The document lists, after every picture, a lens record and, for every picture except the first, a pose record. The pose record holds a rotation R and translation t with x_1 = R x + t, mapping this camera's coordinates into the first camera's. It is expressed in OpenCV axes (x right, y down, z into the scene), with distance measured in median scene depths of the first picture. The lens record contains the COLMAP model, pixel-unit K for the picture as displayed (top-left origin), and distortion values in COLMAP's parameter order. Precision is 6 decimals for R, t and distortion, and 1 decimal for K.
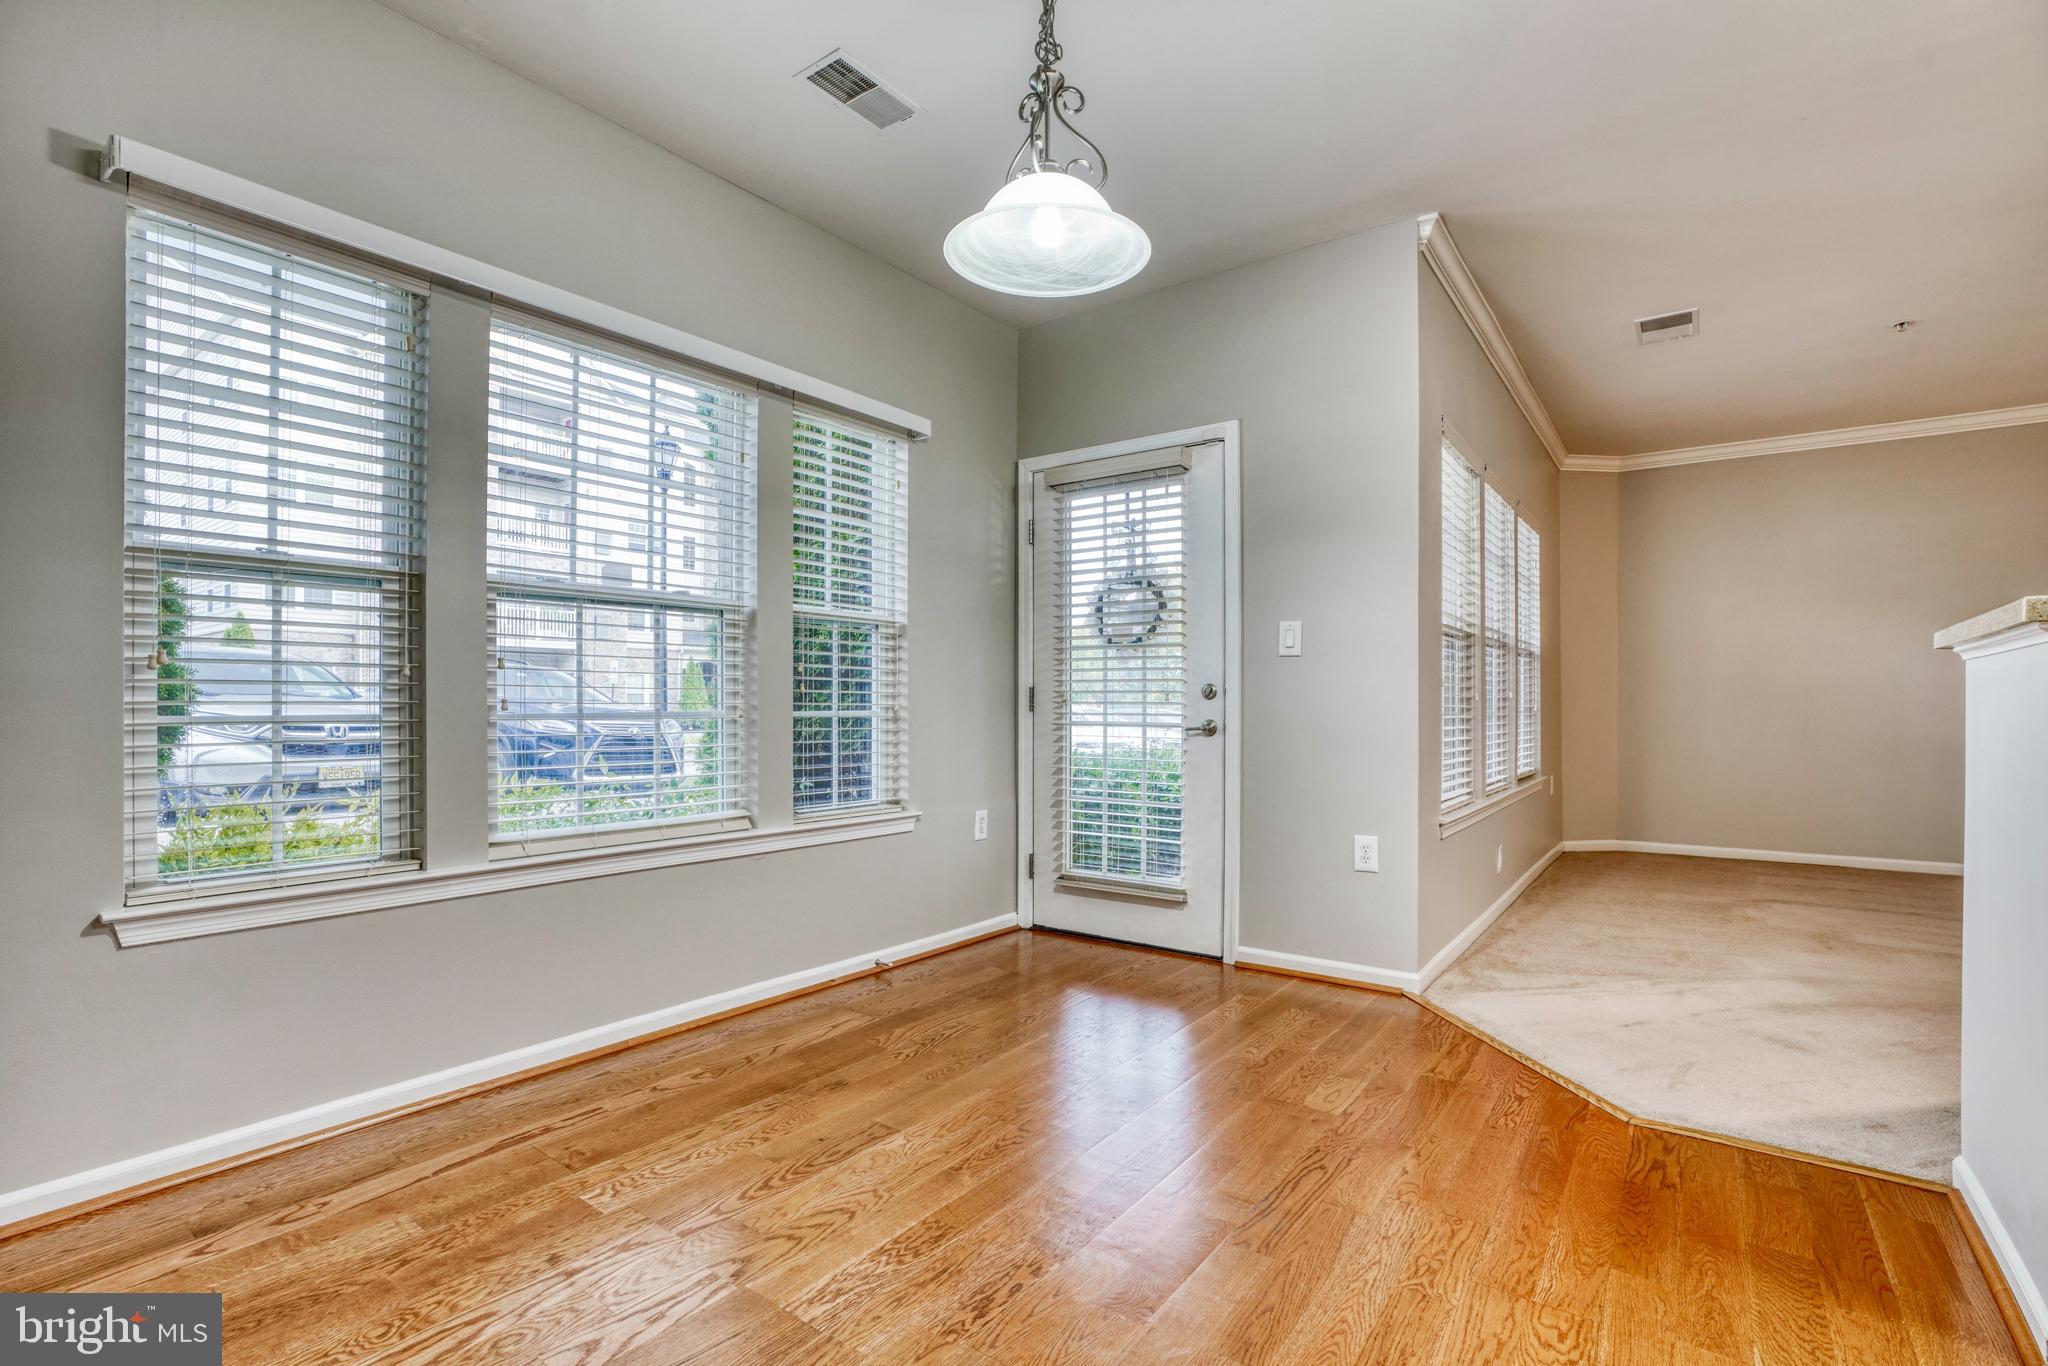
lens RADIAL K [[947.6, 0, 1023.2], [0, 947.6, 693.2], [0, 0, 1]] dist [-0.061492, 0.019354]
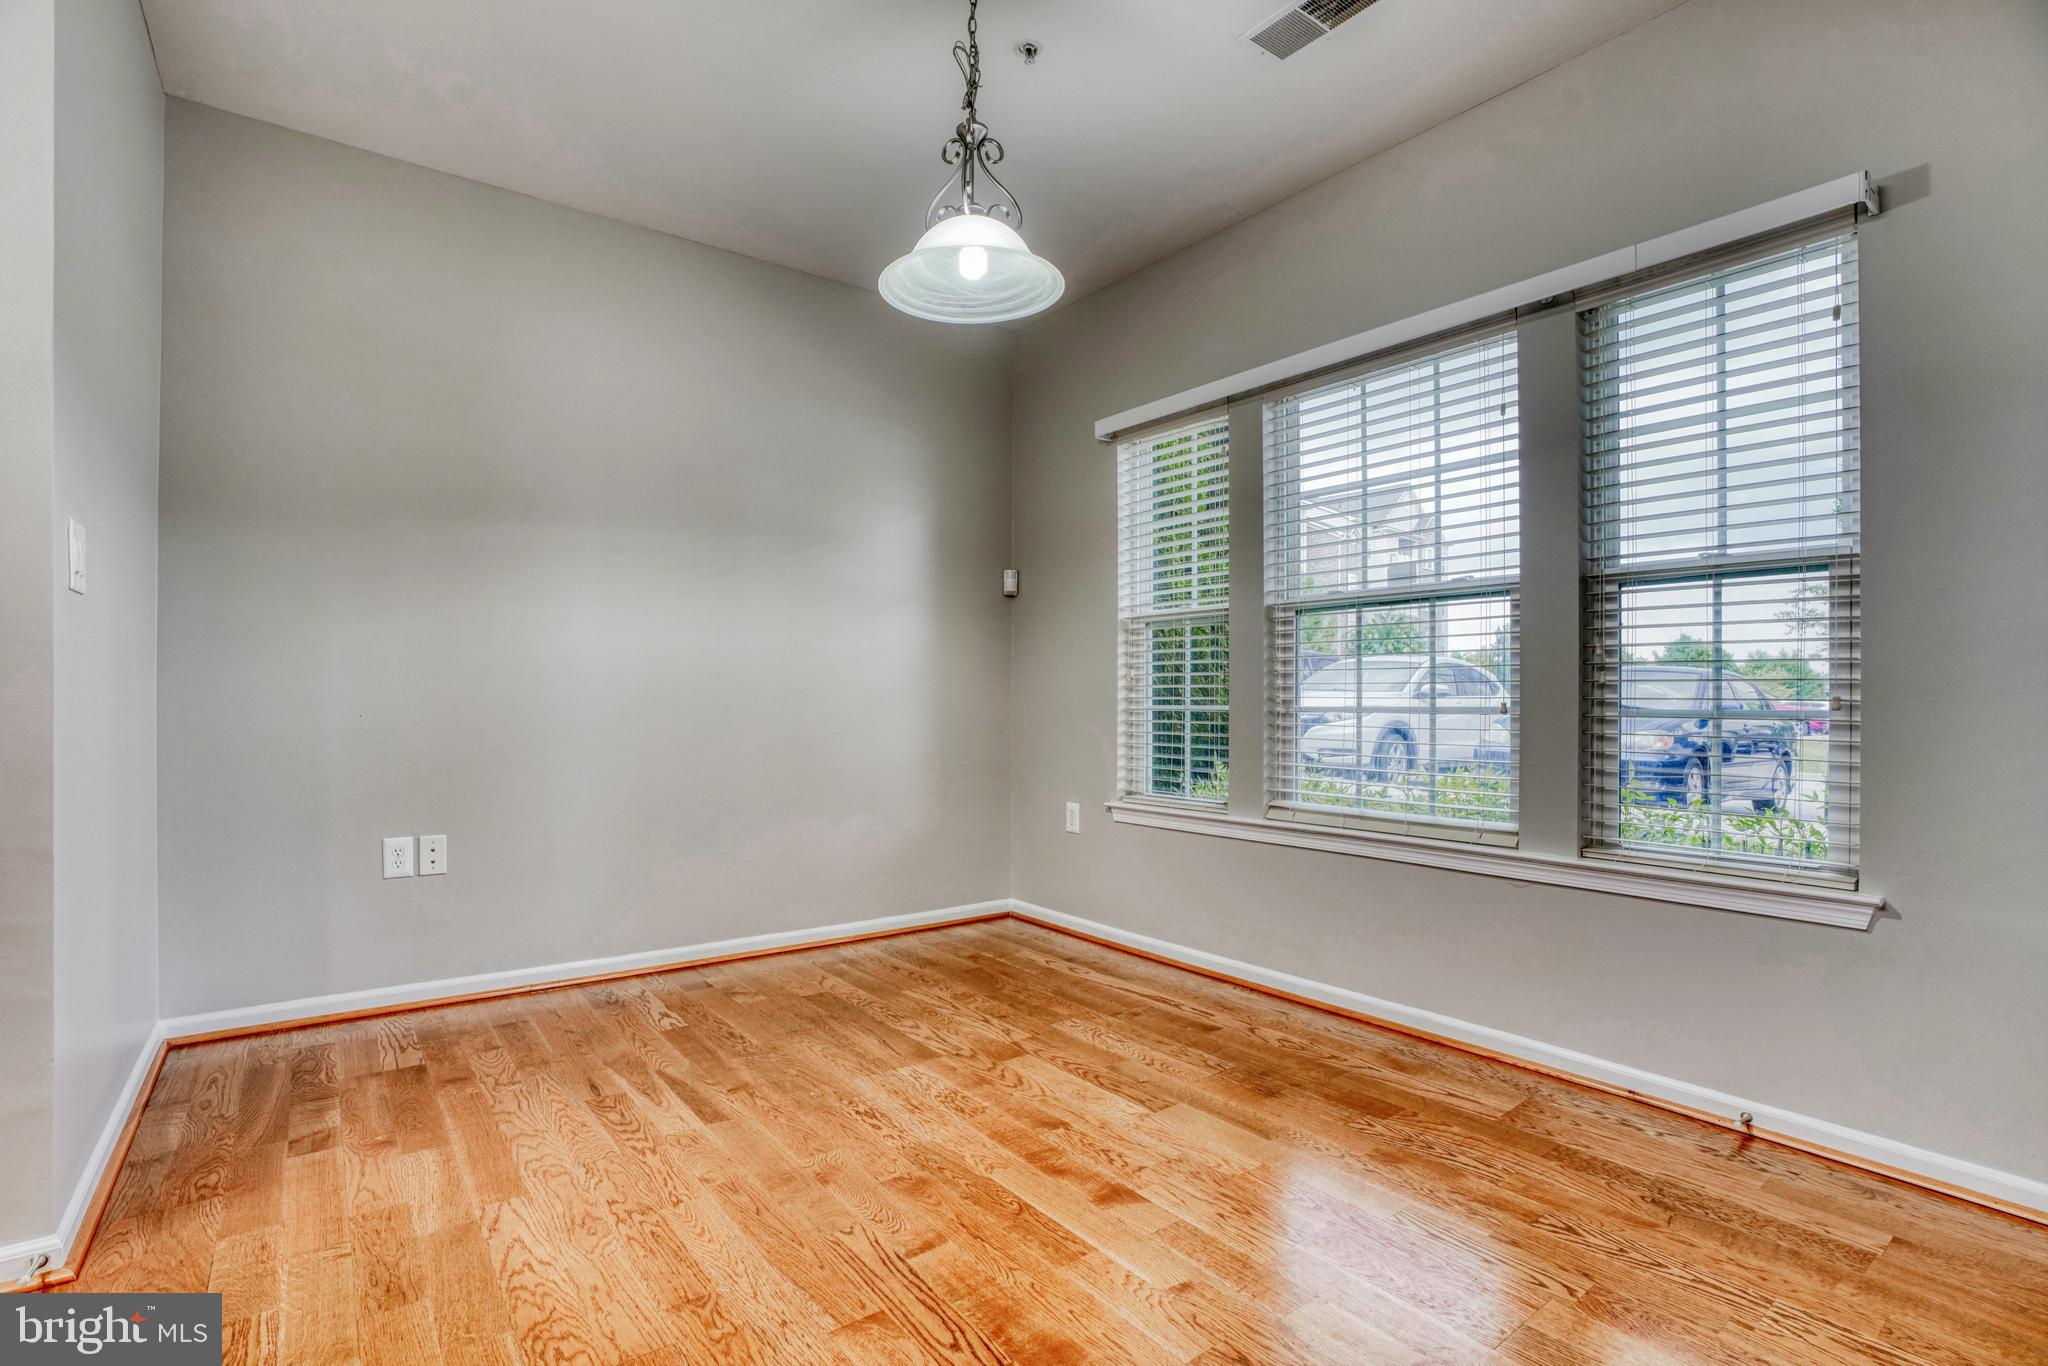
lens RADIAL K [[947.6, 0, 989.8], [0, 947.6, 712.4], [0, 0, 1]] dist [-0.061492, 0.019354]
pose [[-0.295962, 0.008167, -0.955165, 0.684864], [0.007542, 0.999952, 0.006213, 0.015270], [0.955170, -0.005365, -0.296010, 0.860361]]
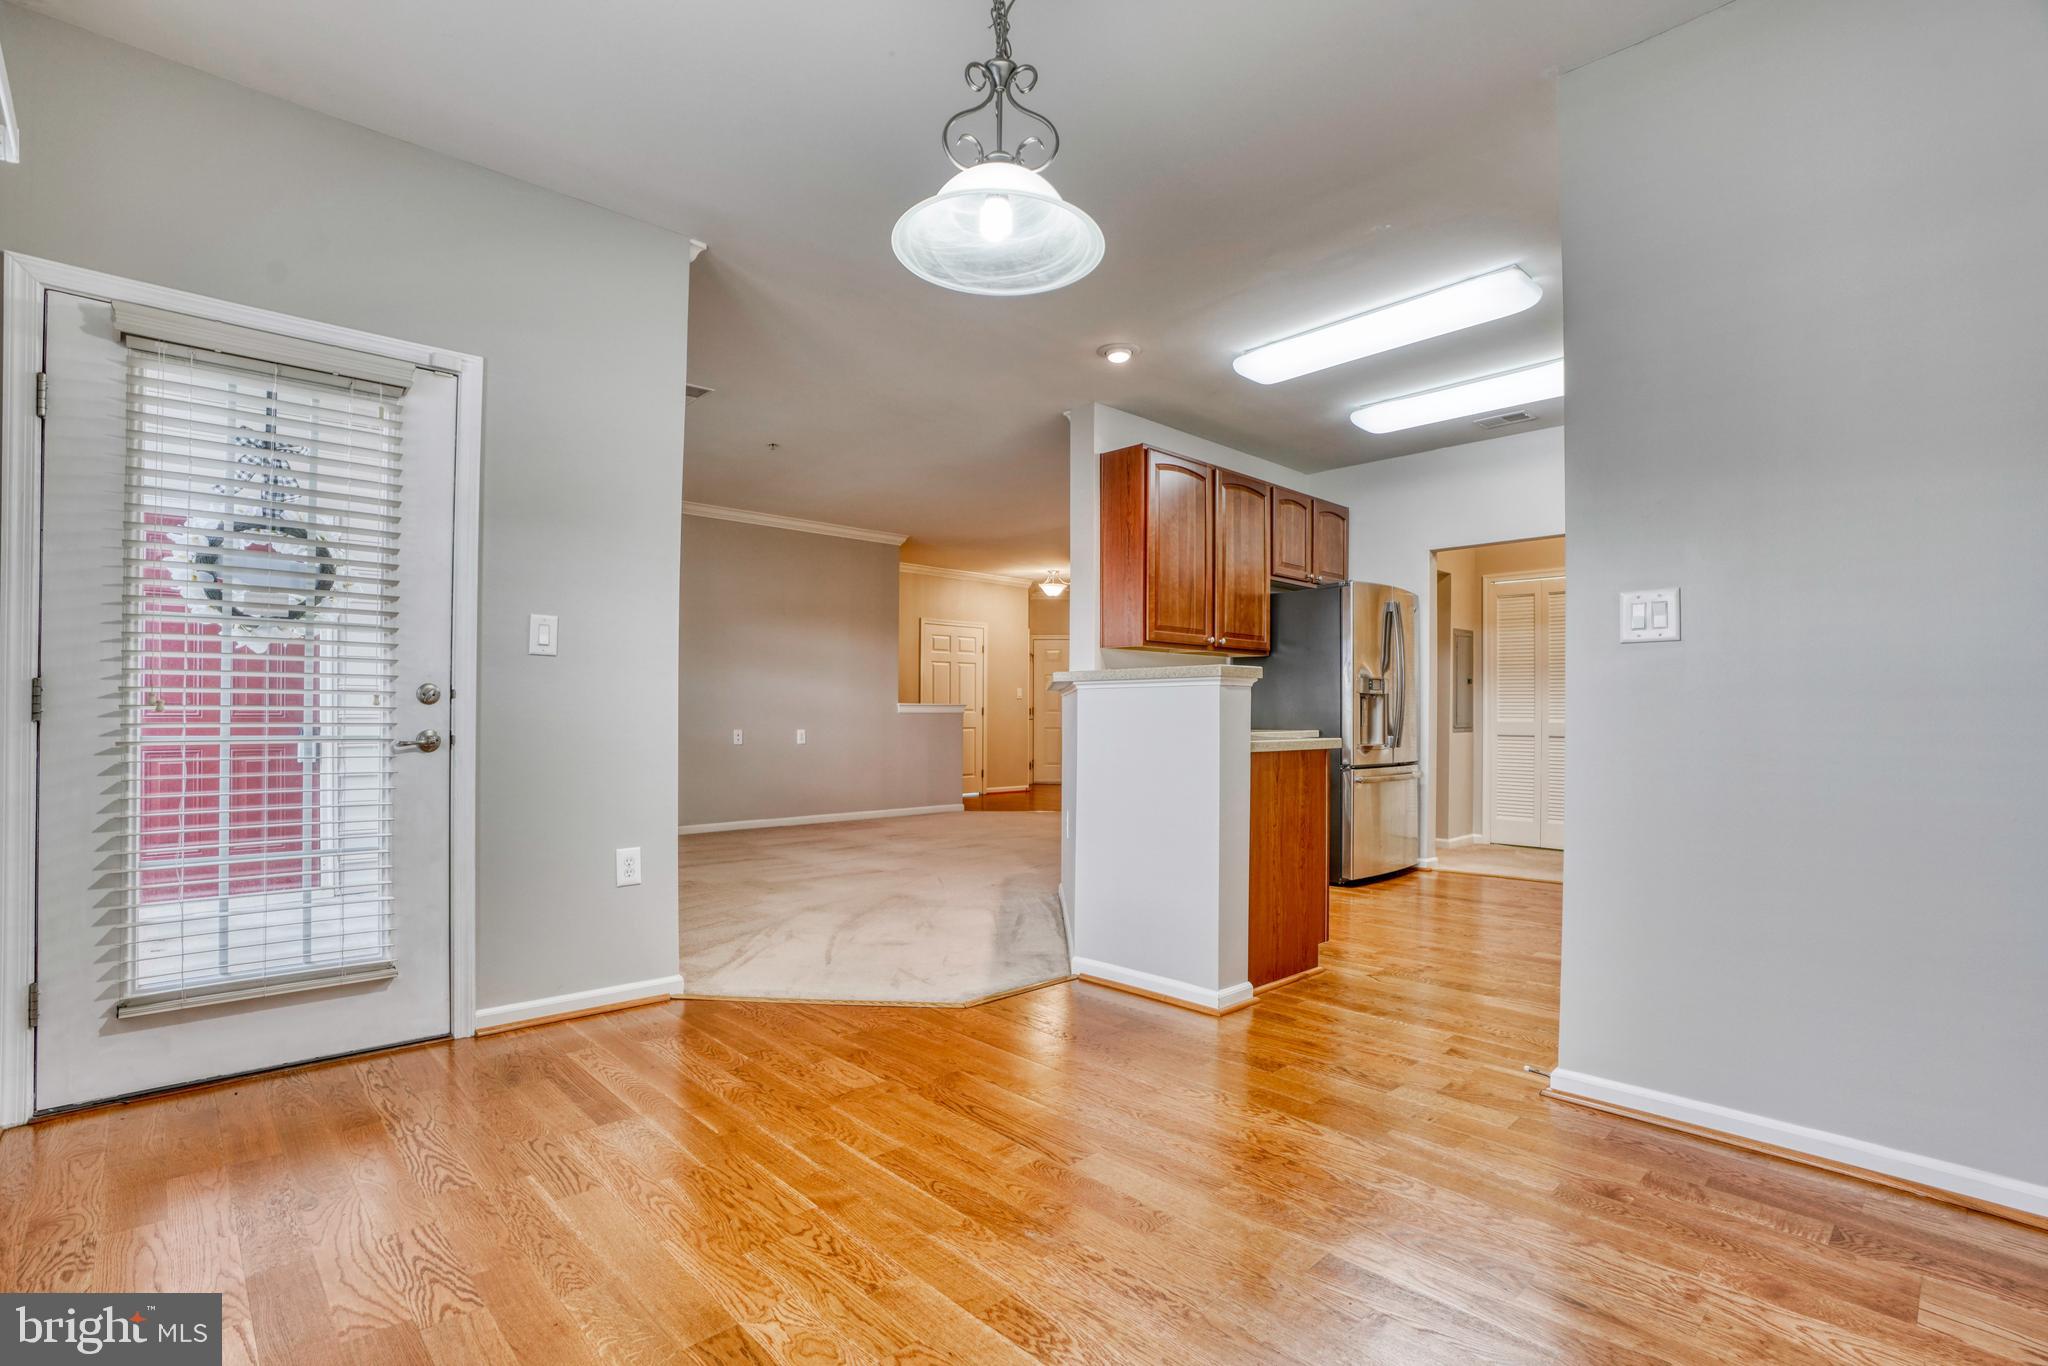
lens RADIAL K [[947.6, 0, 1006.6], [0, 947.6, 695.1], [0, 0, 1]] dist [-0.061492, 0.019354]
pose [[0.180686, 0.016925, 0.983395, -0.590706], [-0.017652, 0.999747, -0.013963, 0.002001], [-0.983382, -0.014836, 0.180939, 0.519467]]
